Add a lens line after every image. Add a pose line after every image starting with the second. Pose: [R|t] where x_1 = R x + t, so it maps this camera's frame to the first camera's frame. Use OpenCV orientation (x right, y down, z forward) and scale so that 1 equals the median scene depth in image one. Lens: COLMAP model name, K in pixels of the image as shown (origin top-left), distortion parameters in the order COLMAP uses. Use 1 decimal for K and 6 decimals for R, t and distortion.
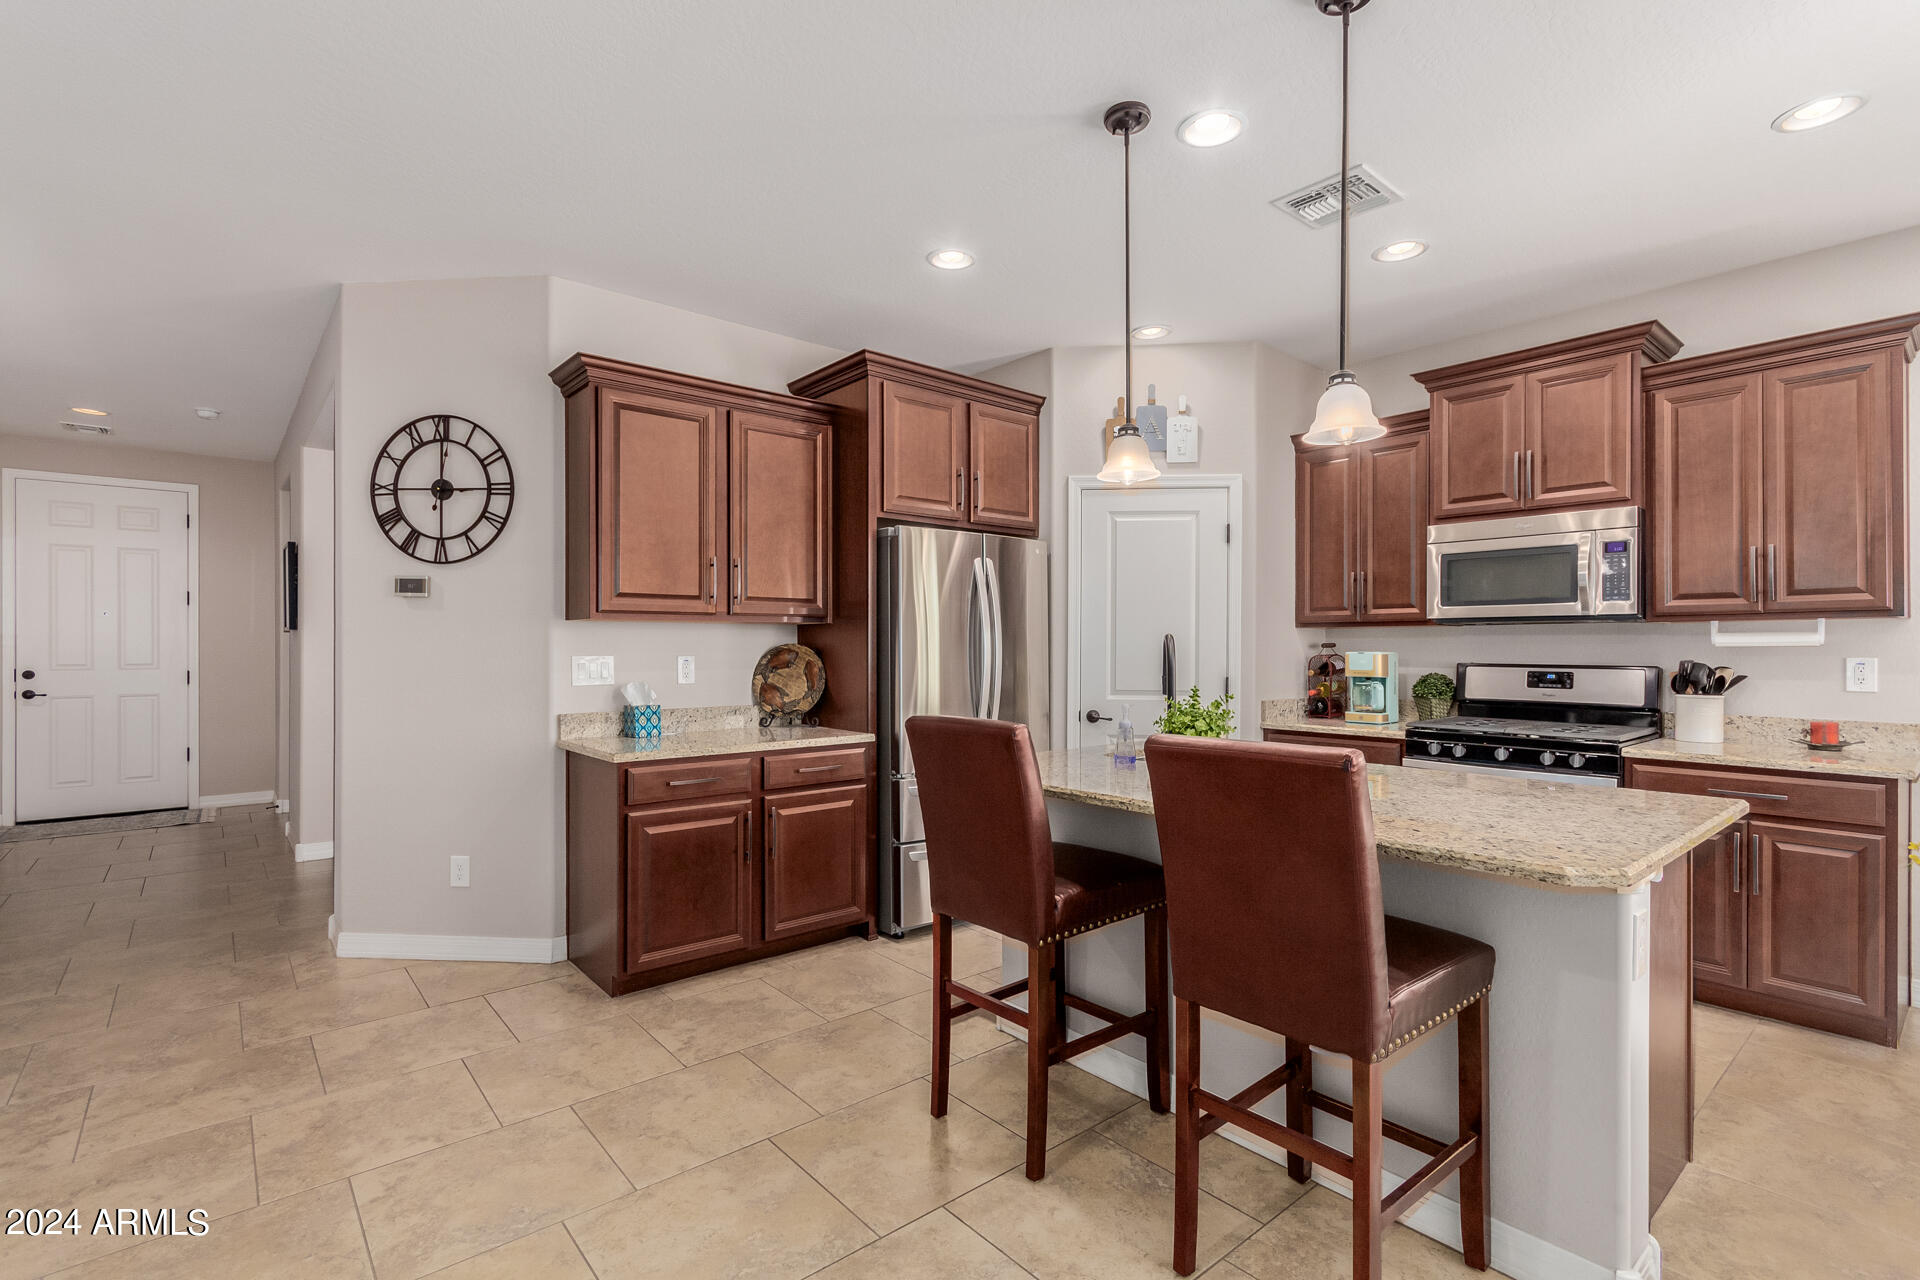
lens RADIAL K [[883.7, 0, 952.6], [0, 883.7, 642.3], [0, 0, 1]] dist [0.004365, -0.000302]
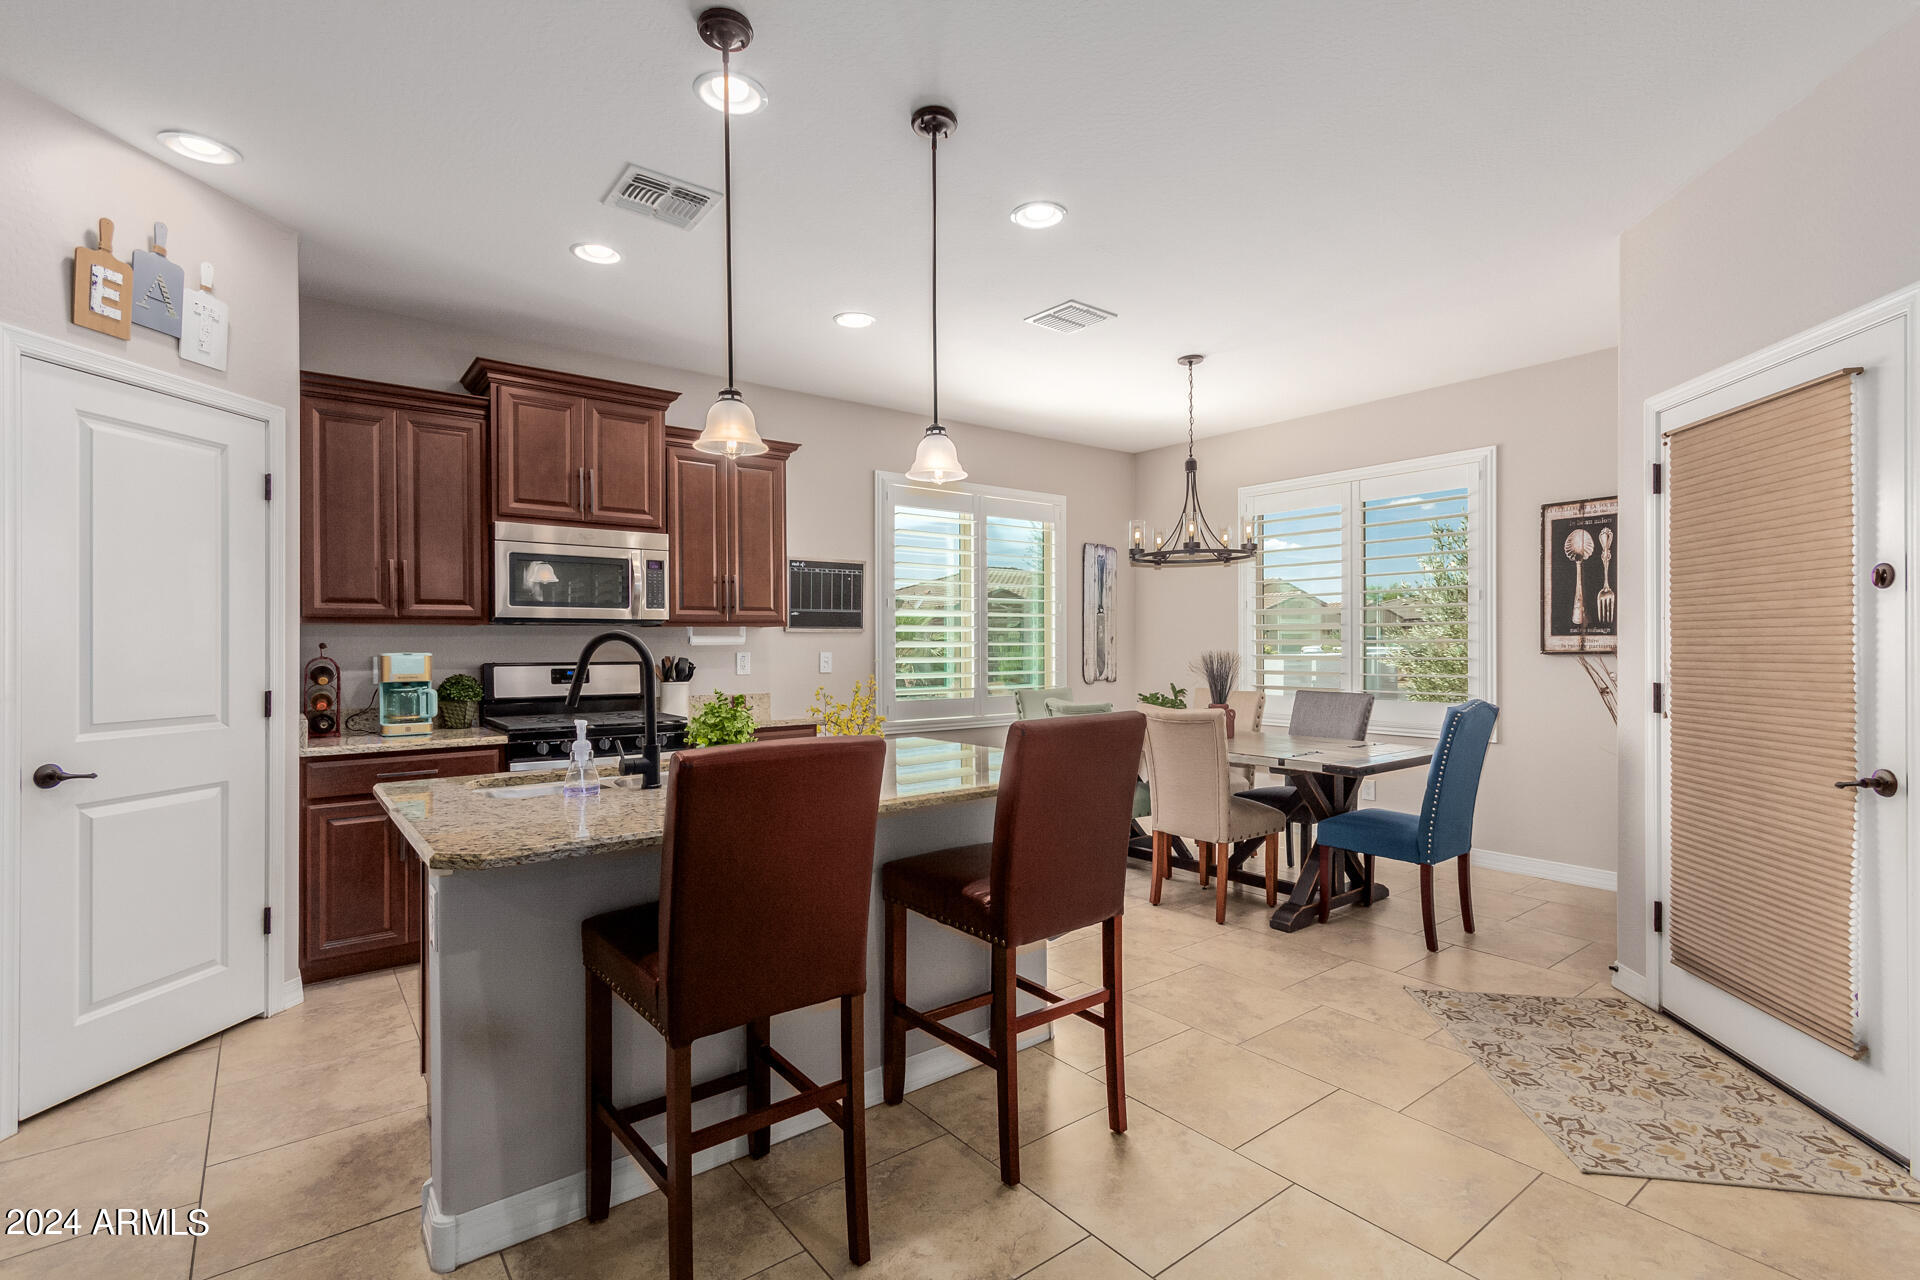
lens RADIAL K [[883.7, 0, 952.6], [0, 883.7, 642.3], [0, 0, 1]] dist [0.004365, -0.000302]
pose [[0.047760, 0.002097, 0.998857, -0.440301], [-0.000199, 0.999998, -0.002090, 0.002541], [-0.998859, -0.000099, 0.047760, 0.498291]]
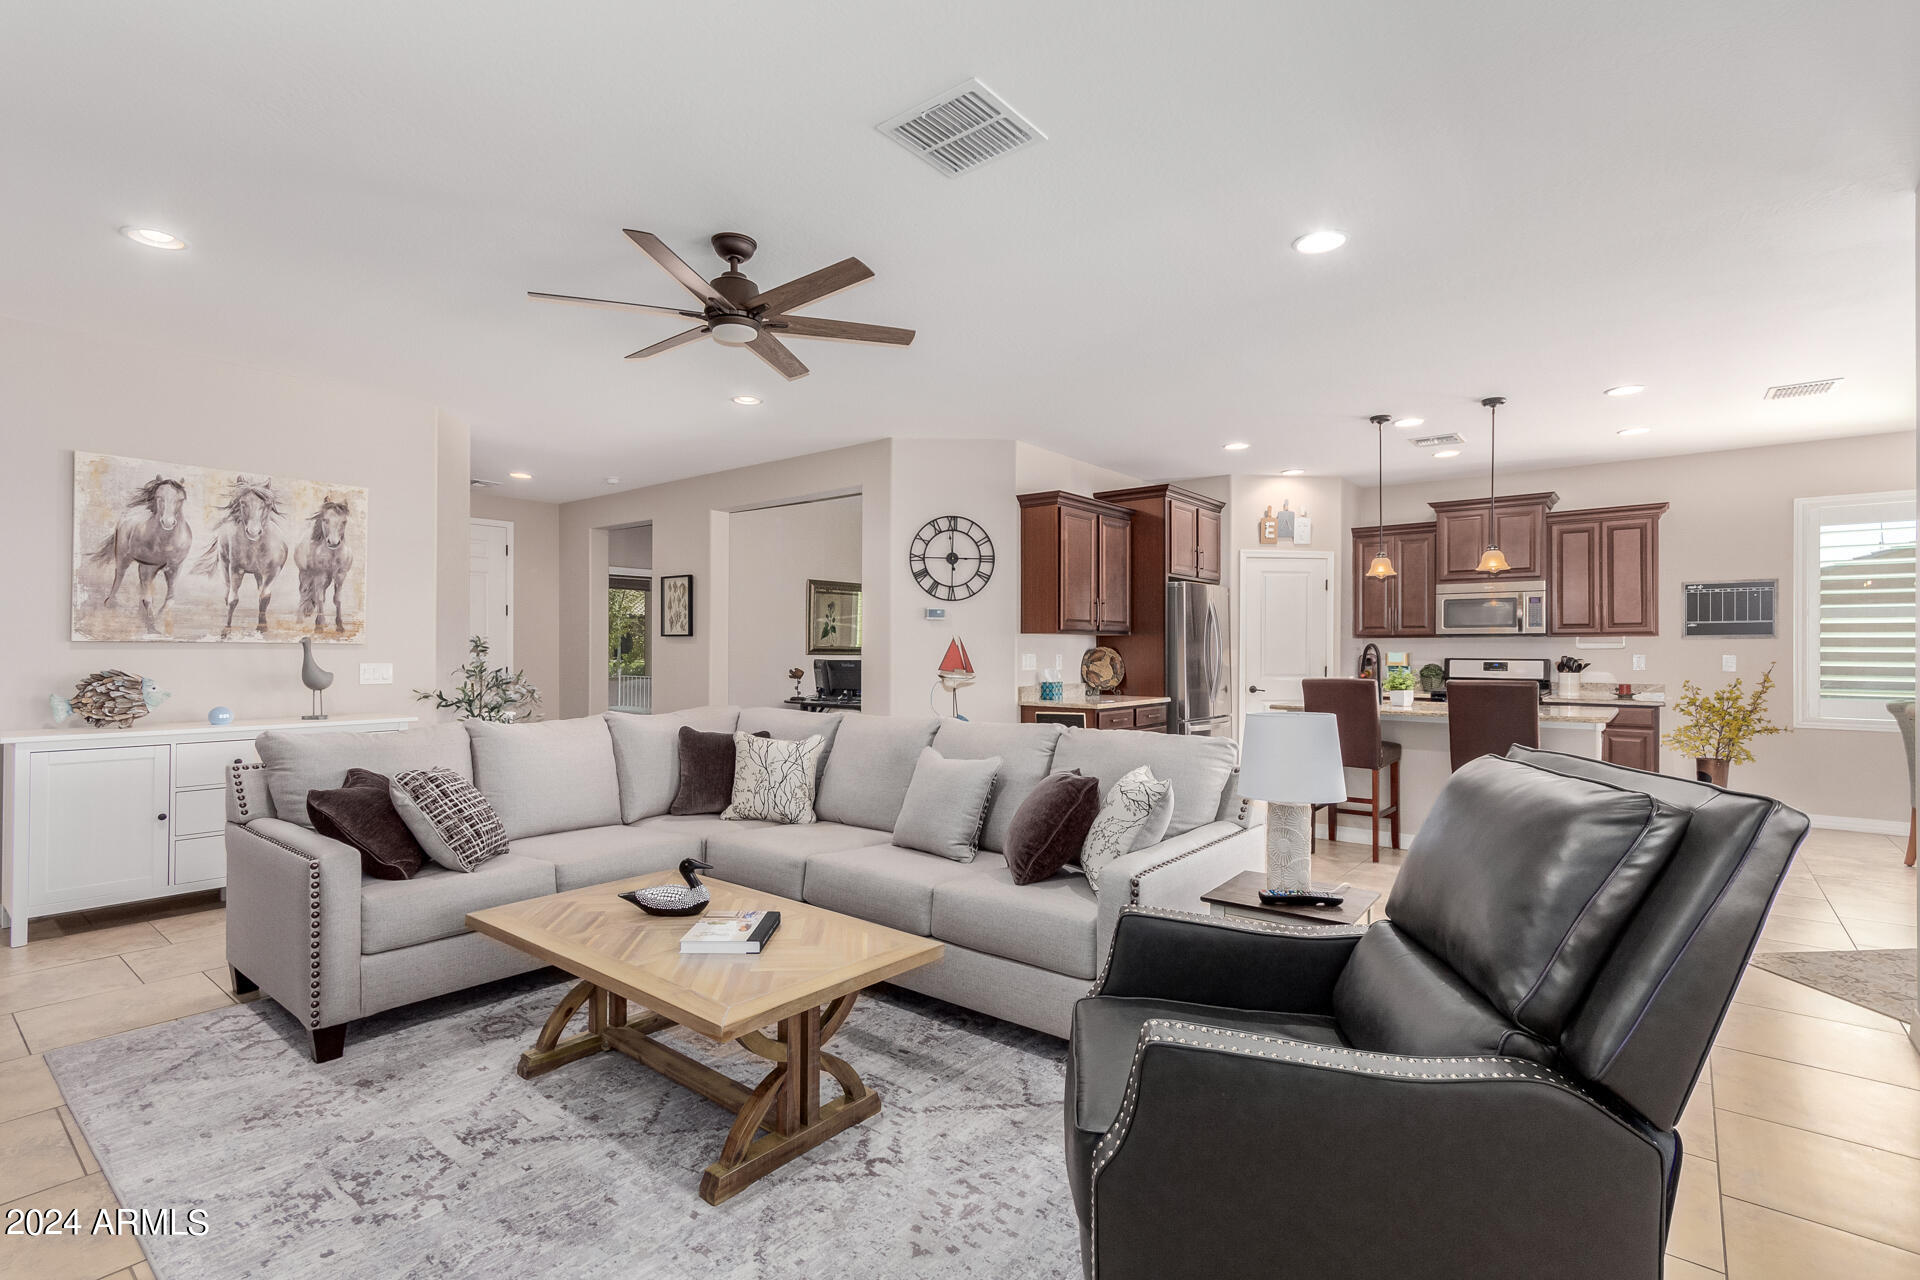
lens RADIAL K [[883.7, 0, 952.6], [0, 883.7, 642.3], [0, 0, 1]] dist [0.004365, -0.000302]
pose [[0.981870, 0.002428, 0.189539, -0.902057], [-0.001753, 0.999991, -0.003732, -0.000916], [-0.189546, 0.003332, 0.981866, -0.705722]]
